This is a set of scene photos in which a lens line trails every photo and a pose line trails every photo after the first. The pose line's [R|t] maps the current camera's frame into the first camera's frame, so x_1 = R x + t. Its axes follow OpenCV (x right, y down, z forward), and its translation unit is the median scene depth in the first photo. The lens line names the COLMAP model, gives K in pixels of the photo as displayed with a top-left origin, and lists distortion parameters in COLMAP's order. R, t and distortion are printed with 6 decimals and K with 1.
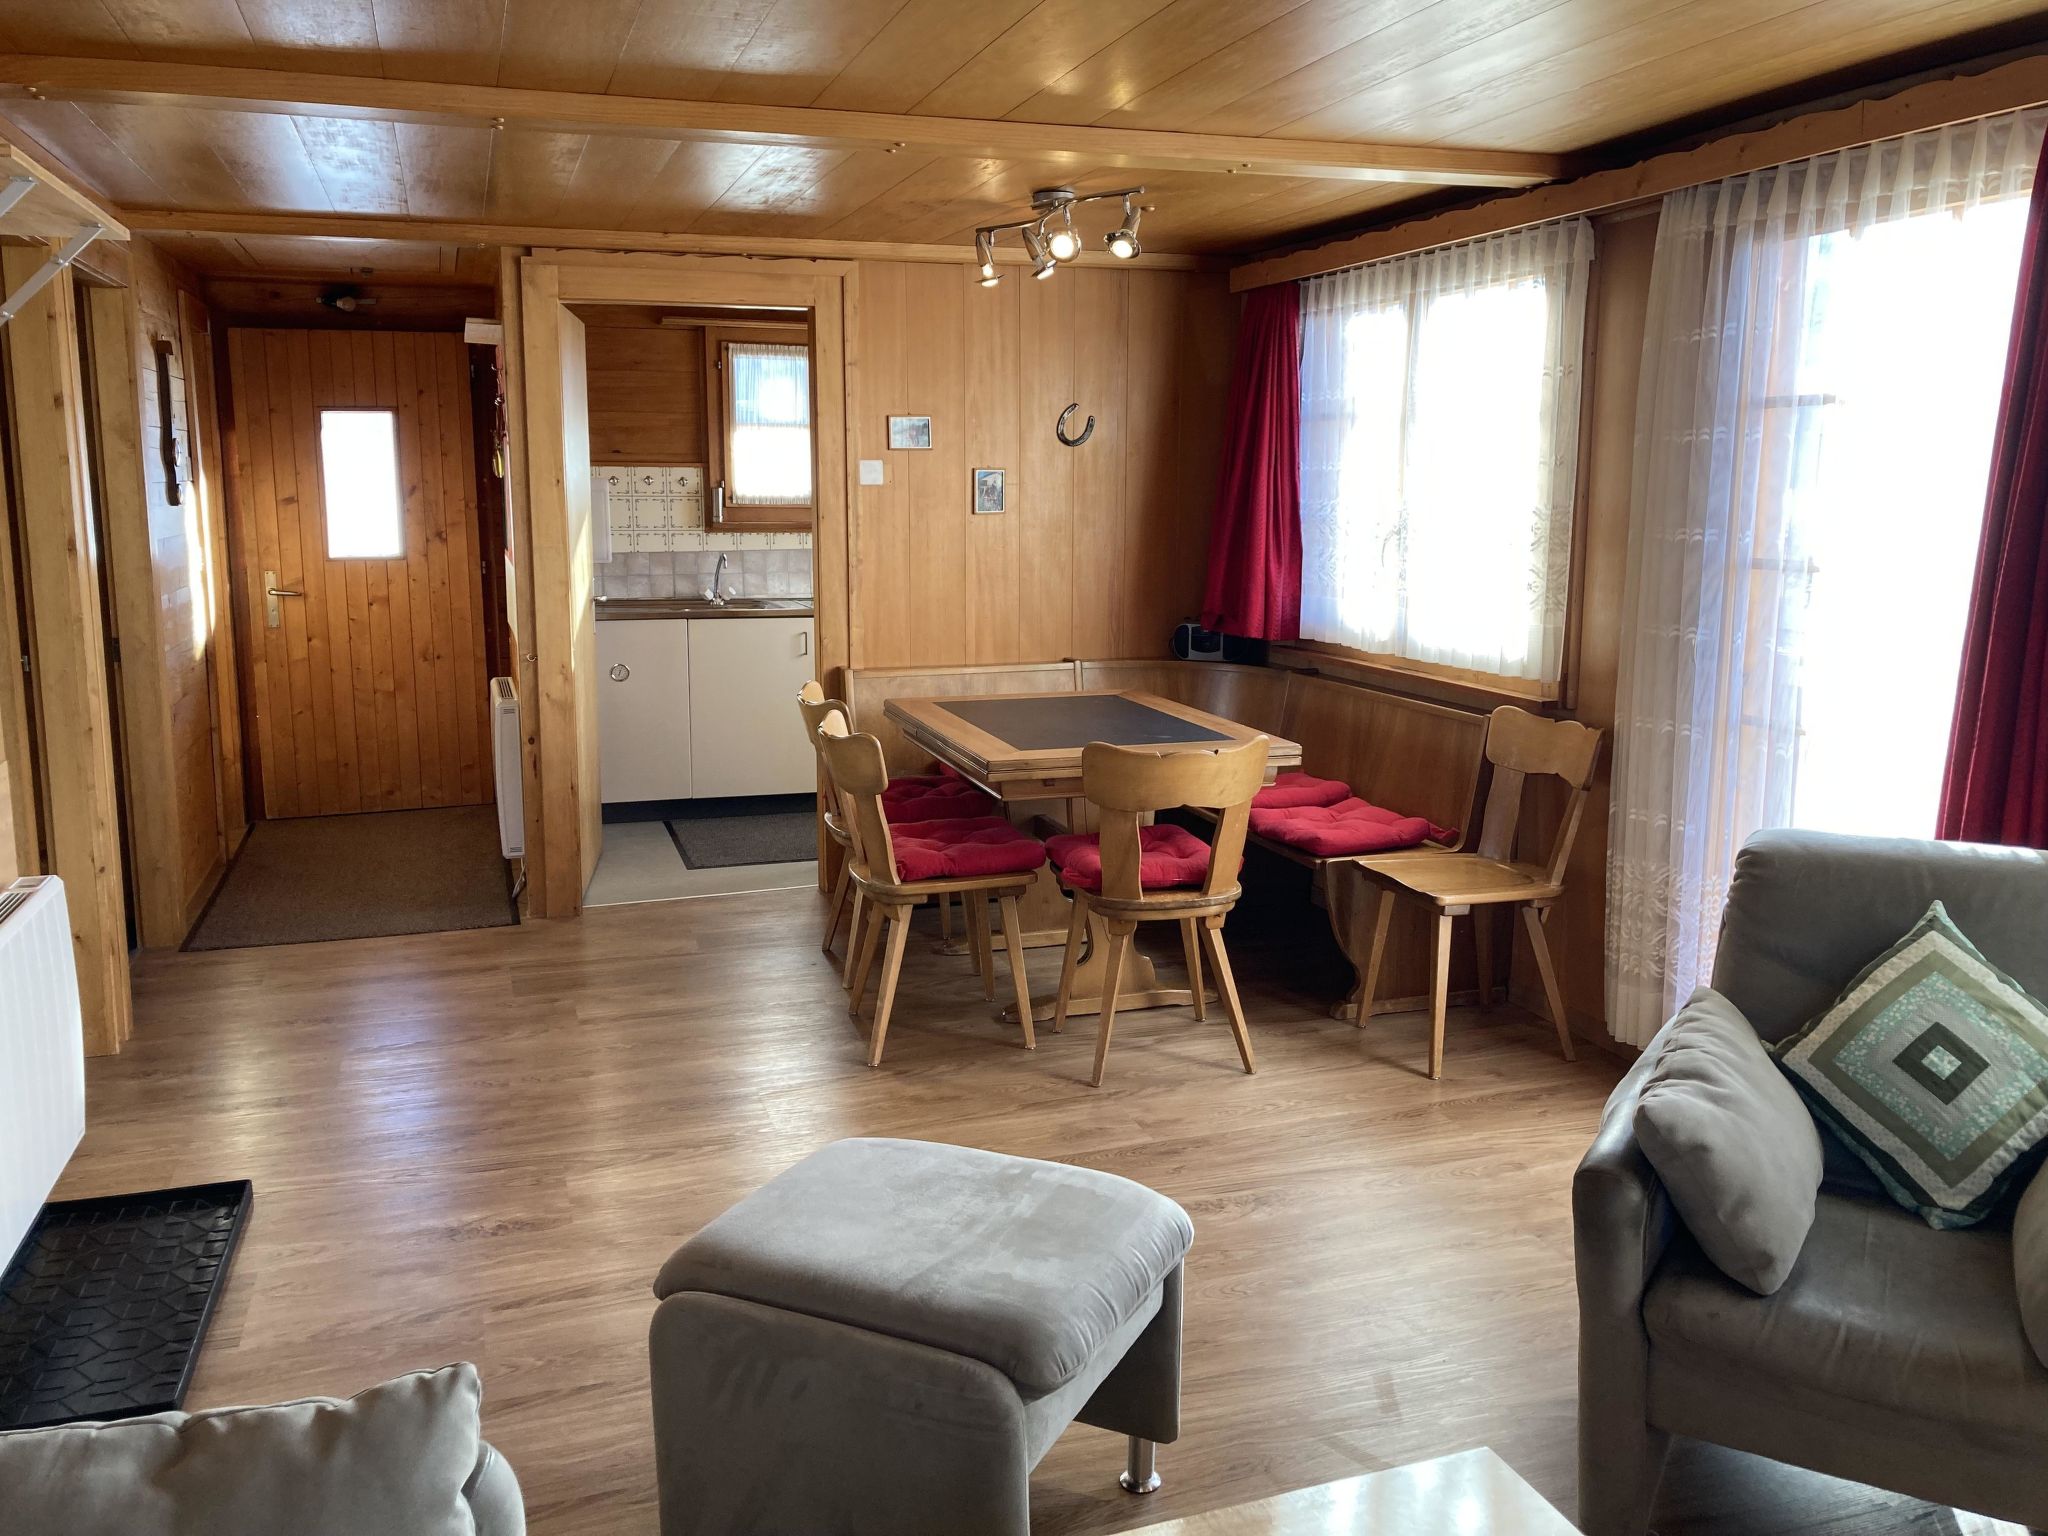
lens RADIAL K [[1721.4, 0, 1029.2], [0, 1721.4, 773.3], [0, 0, 1]] dist [-0.002965, -0.005711]
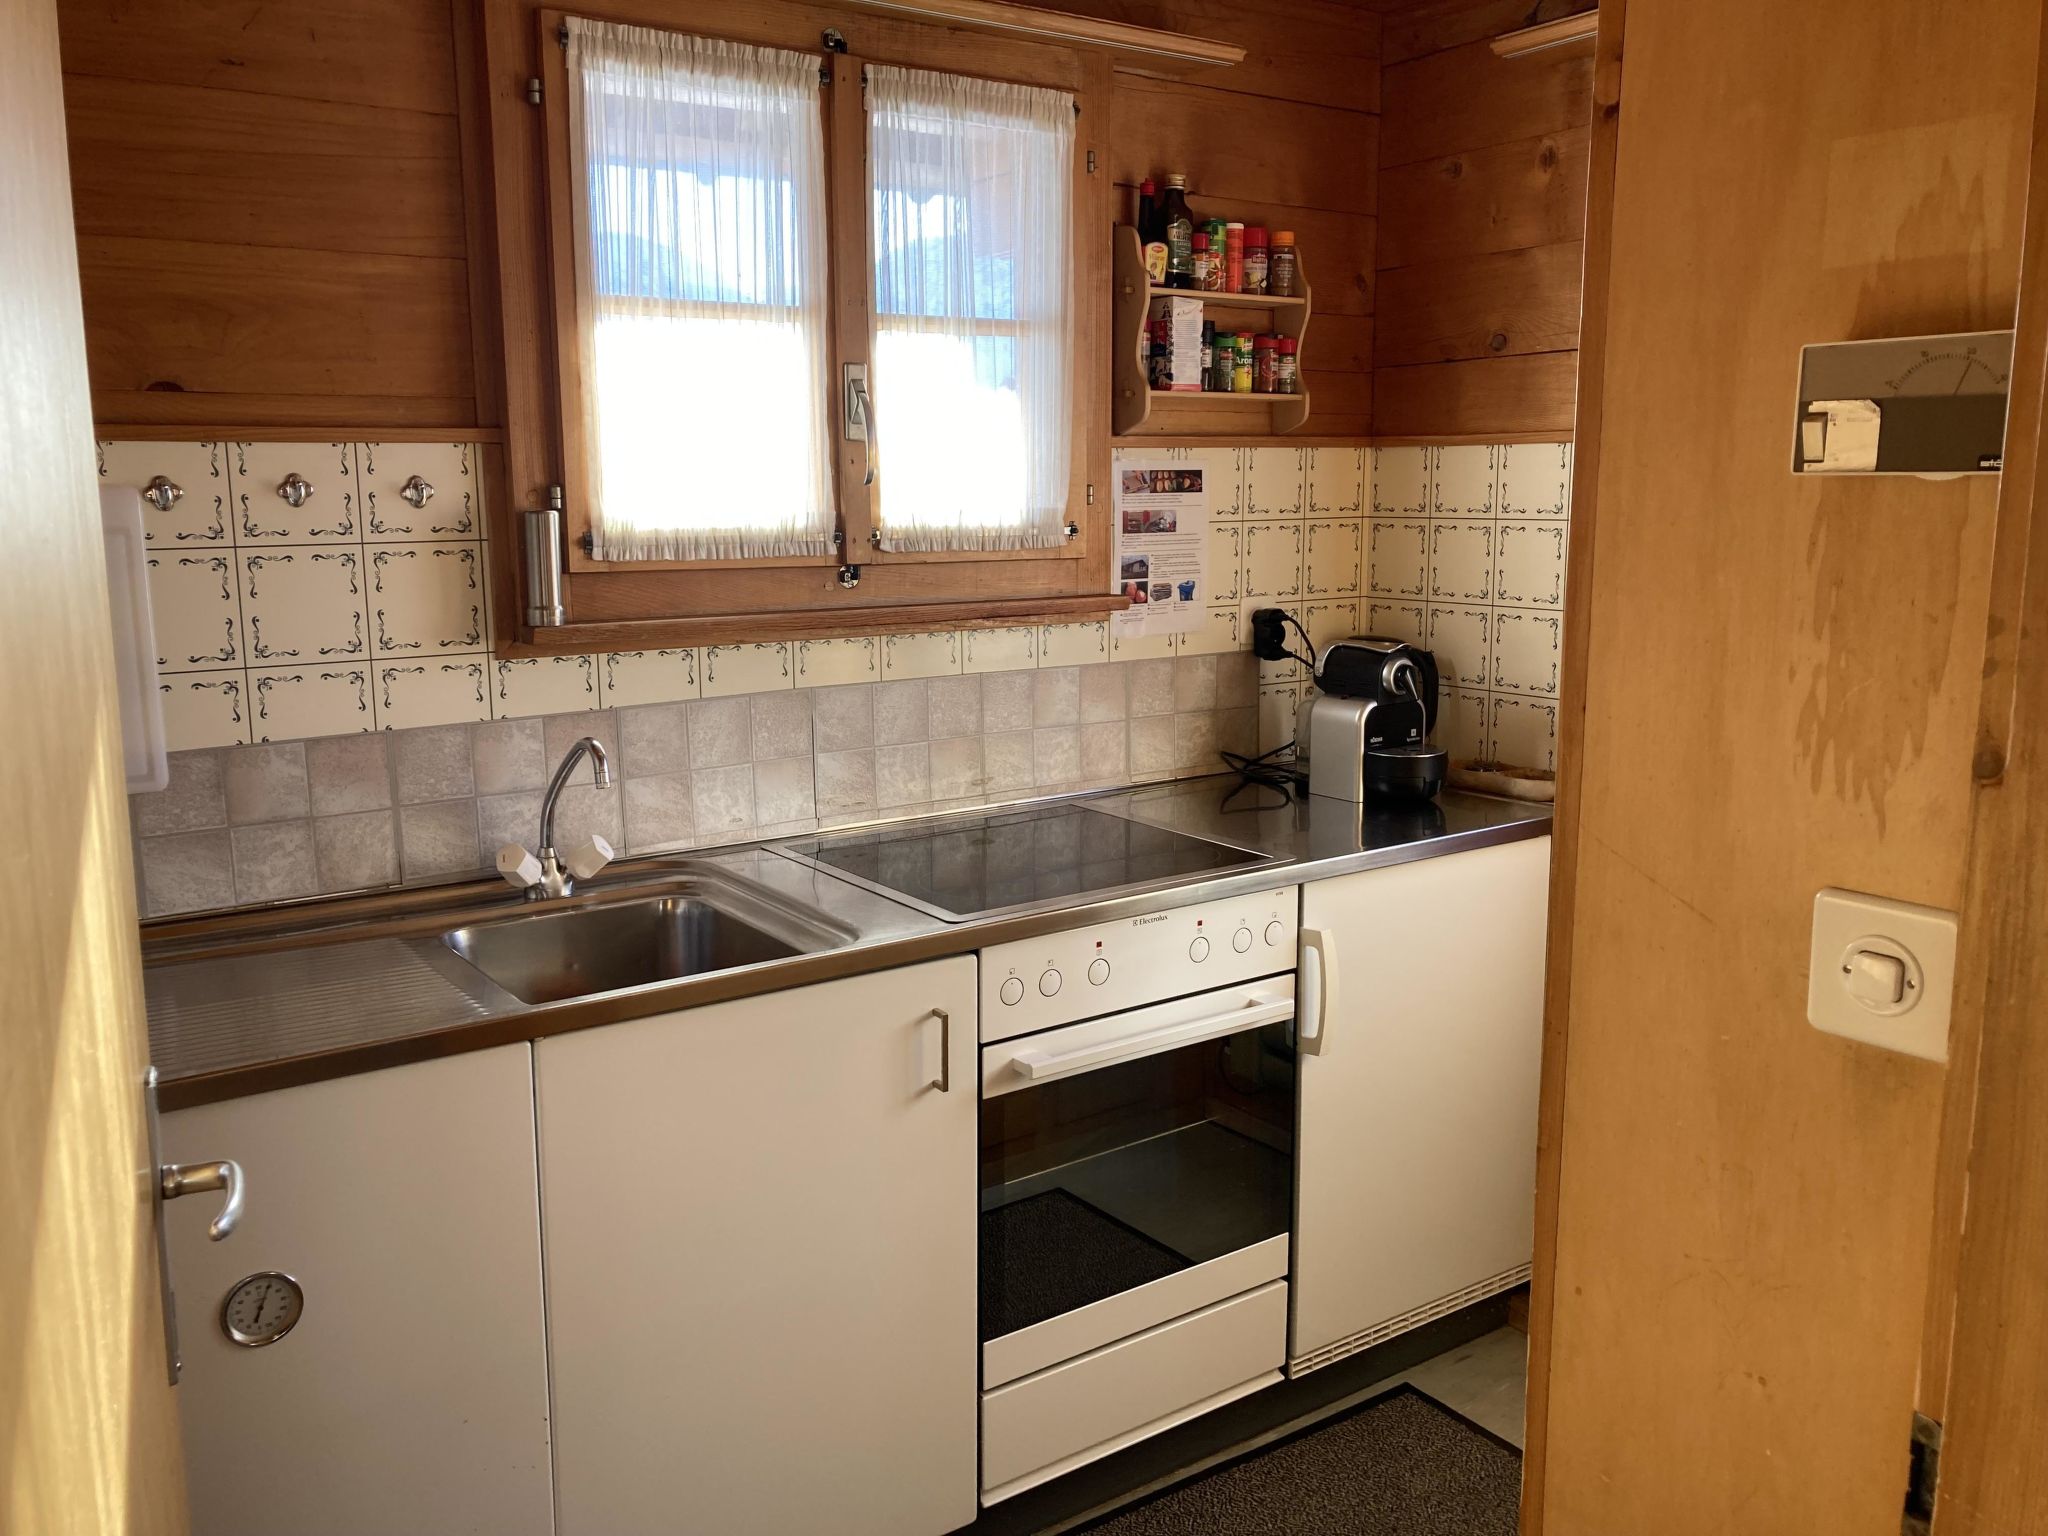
lens RADIAL K [[1721.4, 0, 1015.4], [0, 1721.4, 757.5], [0, 0, 1]] dist [-0.002965, -0.005711]
pose [[0.928481, -0.070599, 0.364608, -0.216175], [0.065258, 0.997504, 0.026965, -0.125478], [-0.365602, -0.001243, 0.930770, 0.689723]]
